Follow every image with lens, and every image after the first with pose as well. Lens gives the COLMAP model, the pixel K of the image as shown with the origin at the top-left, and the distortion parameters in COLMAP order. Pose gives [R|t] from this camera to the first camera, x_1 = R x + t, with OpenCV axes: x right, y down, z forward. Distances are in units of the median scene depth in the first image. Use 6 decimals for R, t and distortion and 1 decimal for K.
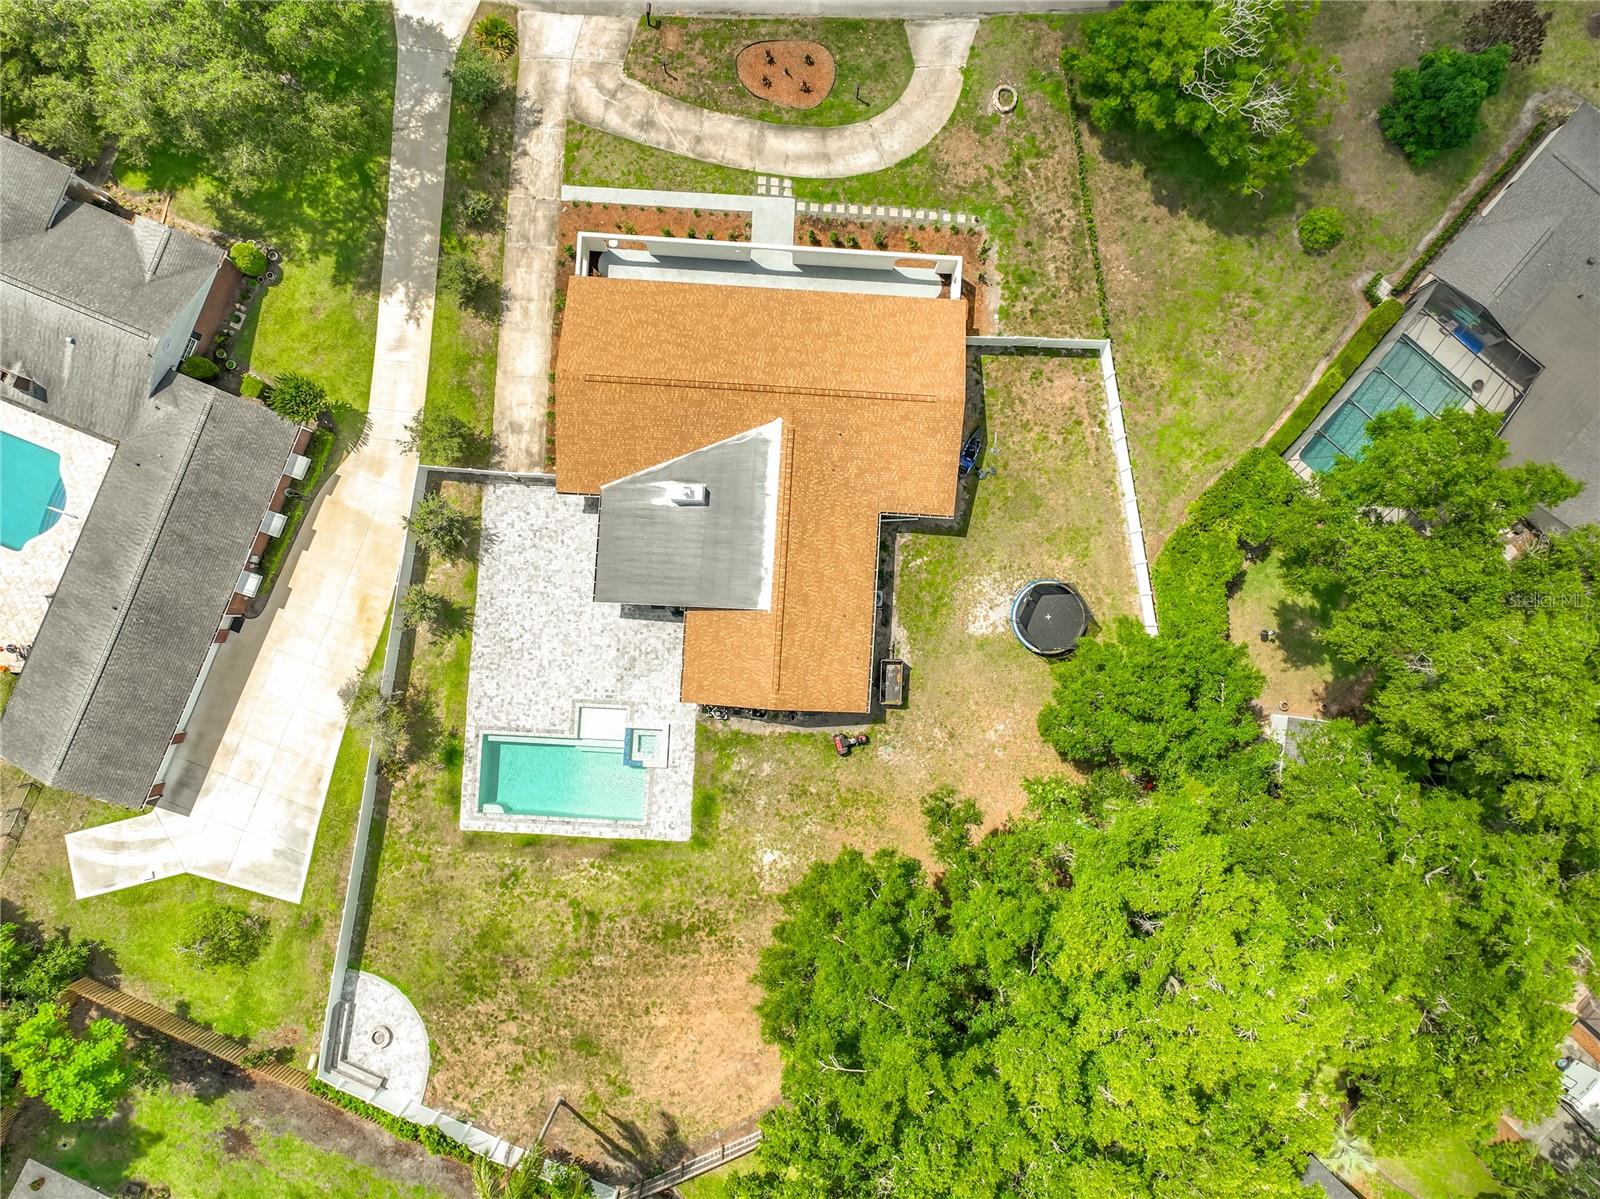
lens RADIAL K [[1144.6, 0, 804.6], [0, 1144.6, 601.3], [0, 0, 1]] dist [-0.010372, 0.002666]
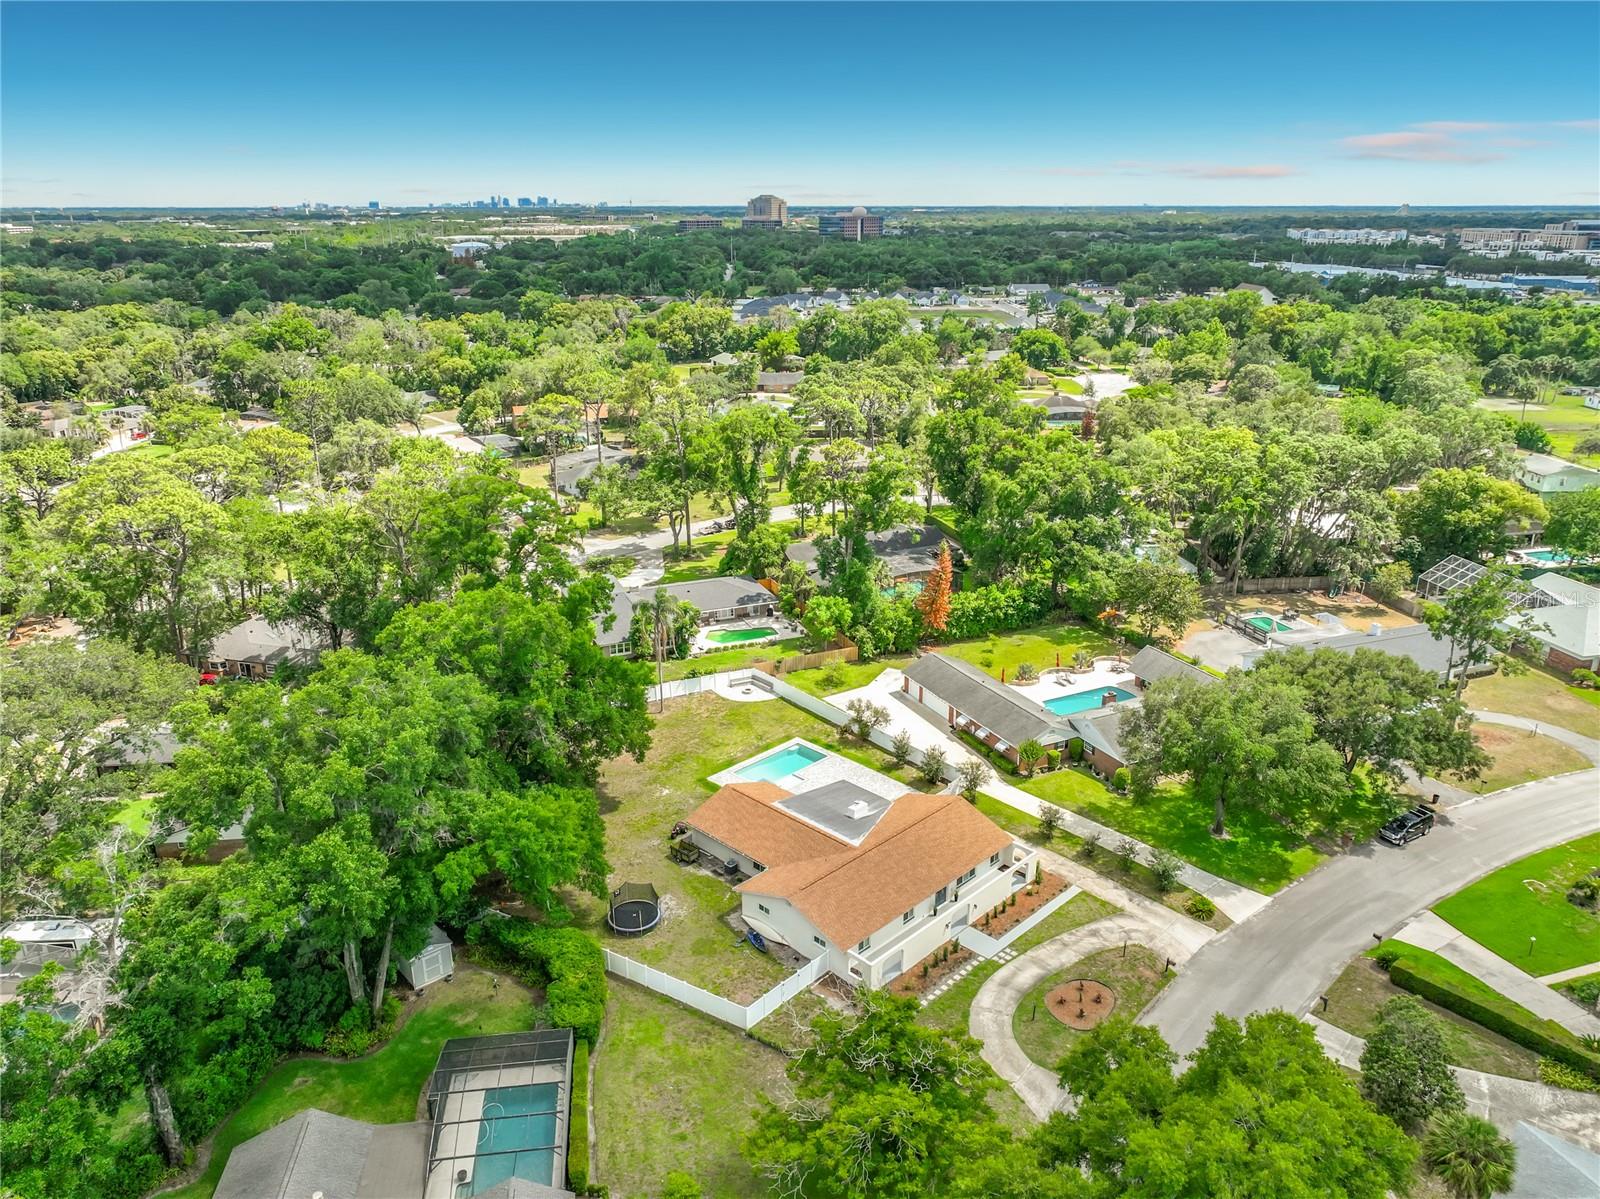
lens RADIAL K [[1144.6, 0, 805.9], [0, 1144.6, 602.3], [0, 0, 1]] dist [-0.010372, 0.002666]
pose [[-0.655037, 0.230125, -0.719701, 0.986671], [-0.755593, -0.202646, 0.622908, -0.932353], [-0.002498, 0.951828, 0.306622, 0.201745]]
